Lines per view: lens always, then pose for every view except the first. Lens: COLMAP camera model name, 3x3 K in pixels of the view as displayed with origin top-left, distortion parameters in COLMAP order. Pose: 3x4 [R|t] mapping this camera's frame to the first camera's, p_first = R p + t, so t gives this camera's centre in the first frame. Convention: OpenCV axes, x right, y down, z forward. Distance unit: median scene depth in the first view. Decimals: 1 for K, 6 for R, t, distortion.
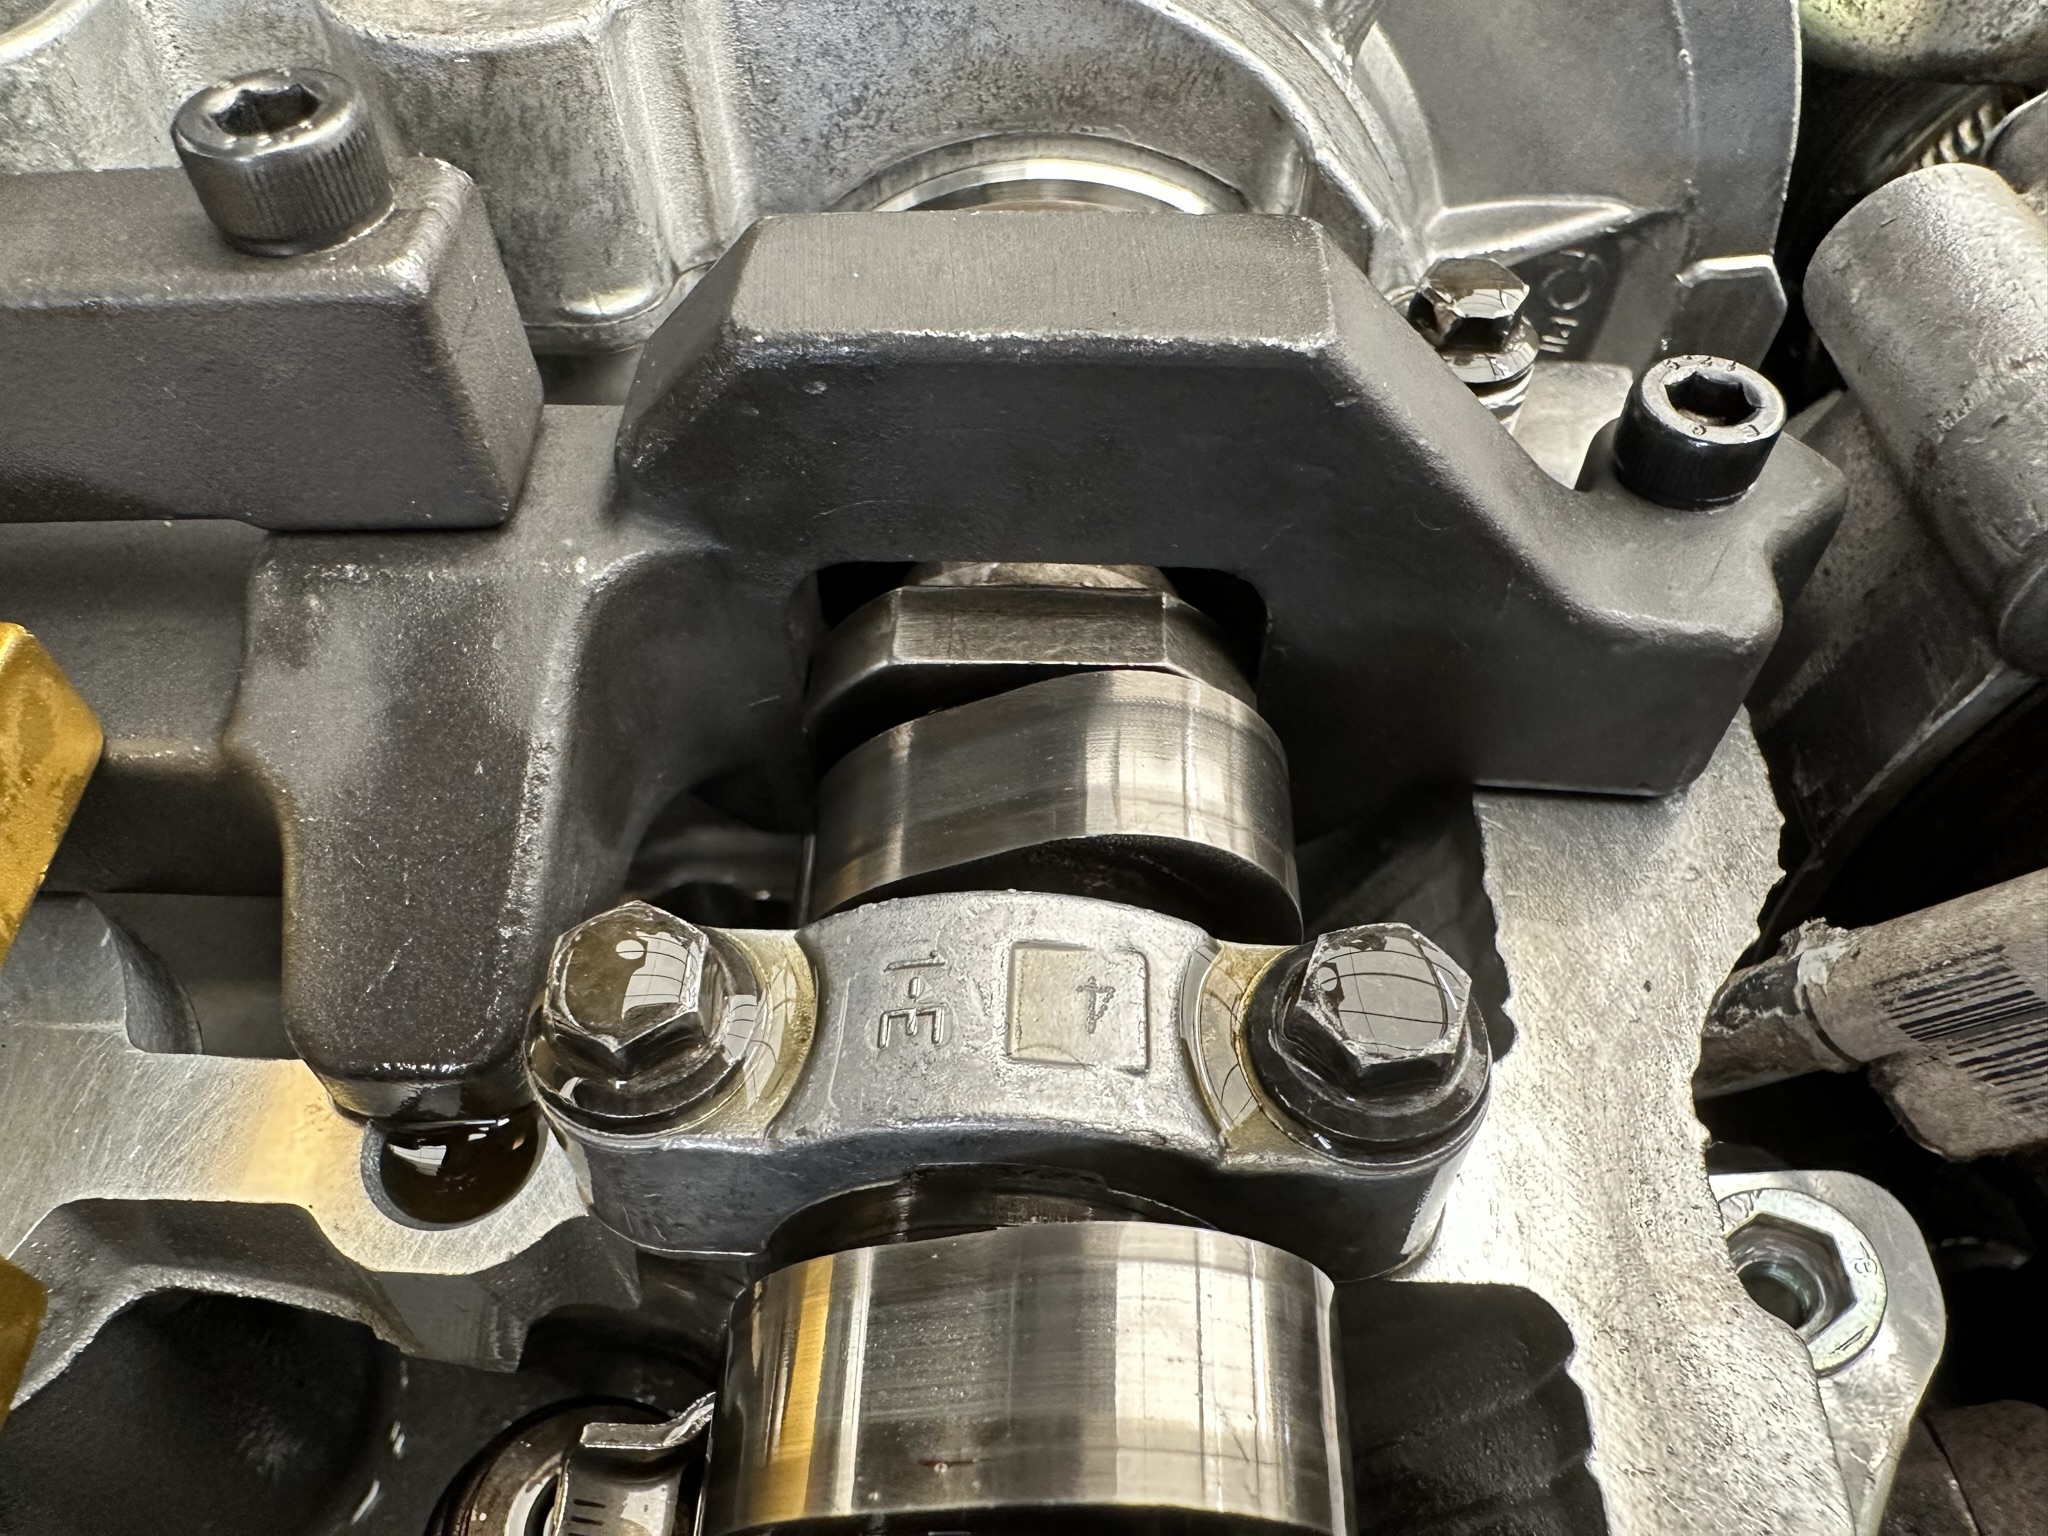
lens RADIAL K [[1295.6, 0, 1024.0], [0, 1295.6, 768.0], [0, 0, 1]] dist [-0.000575, 0.001250]
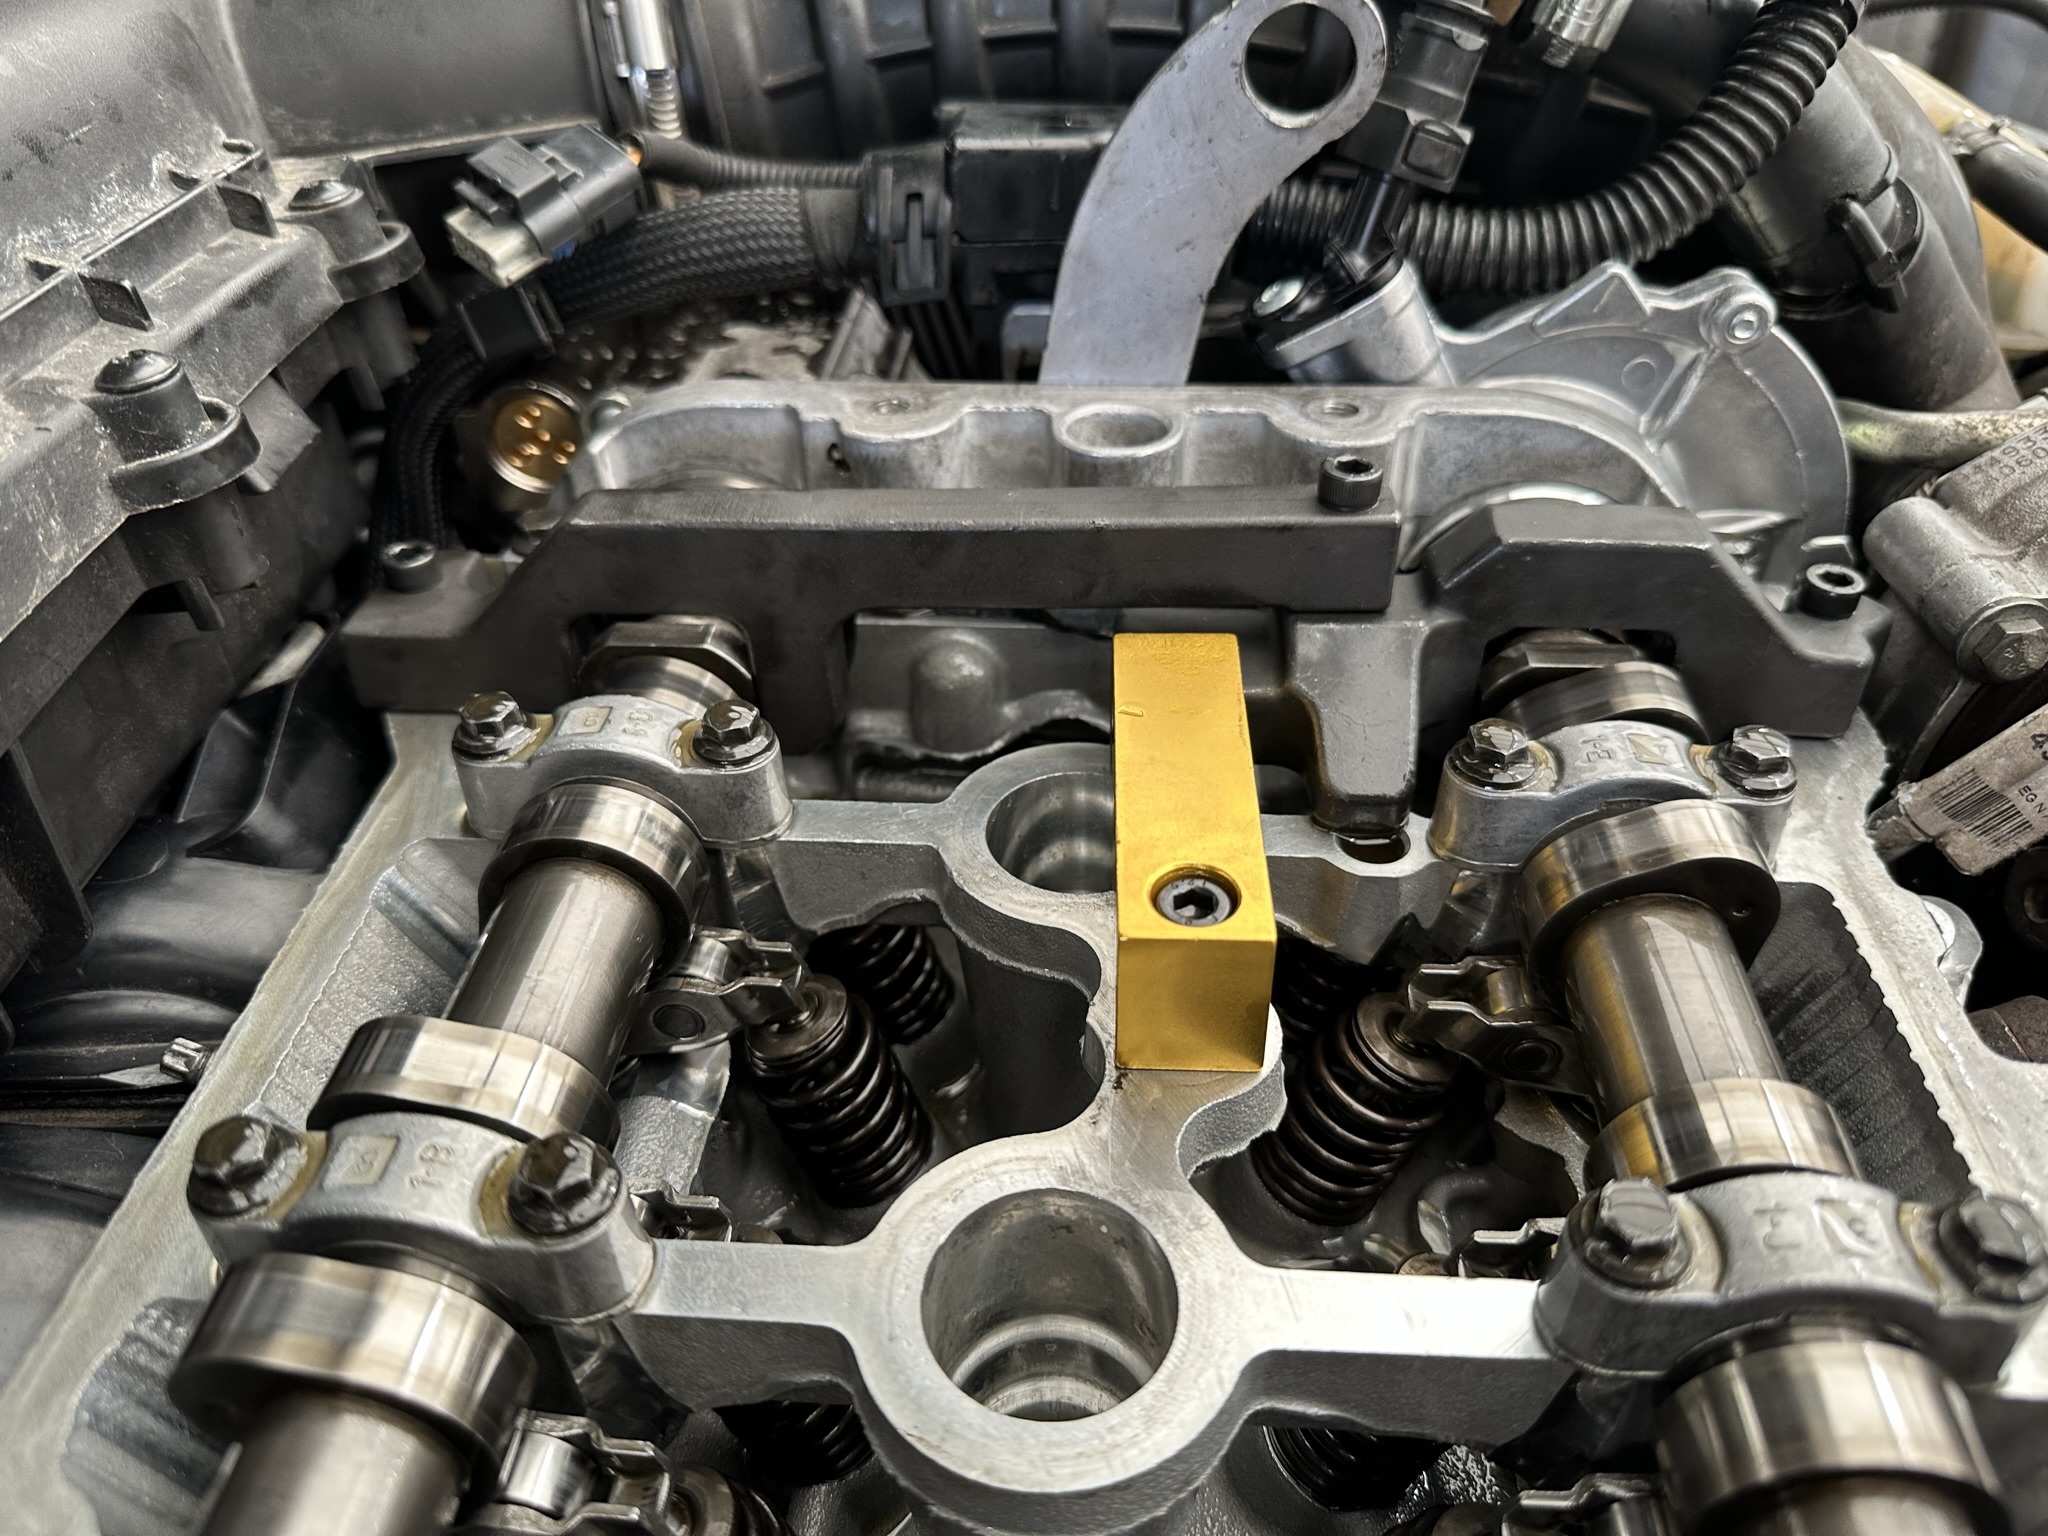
lens RADIAL K [[1449.7, 0, 1024.0], [0, 1449.7, 768.0], [0, 0, 1]] dist [-0.000899, -0.001922]
pose [[0.999750, 0.019453, 0.010981, -1.092719], [-0.015981, 0.966327, -0.256820, 0.832785], [-0.015607, 0.256581, 0.966397, -1.641420]]
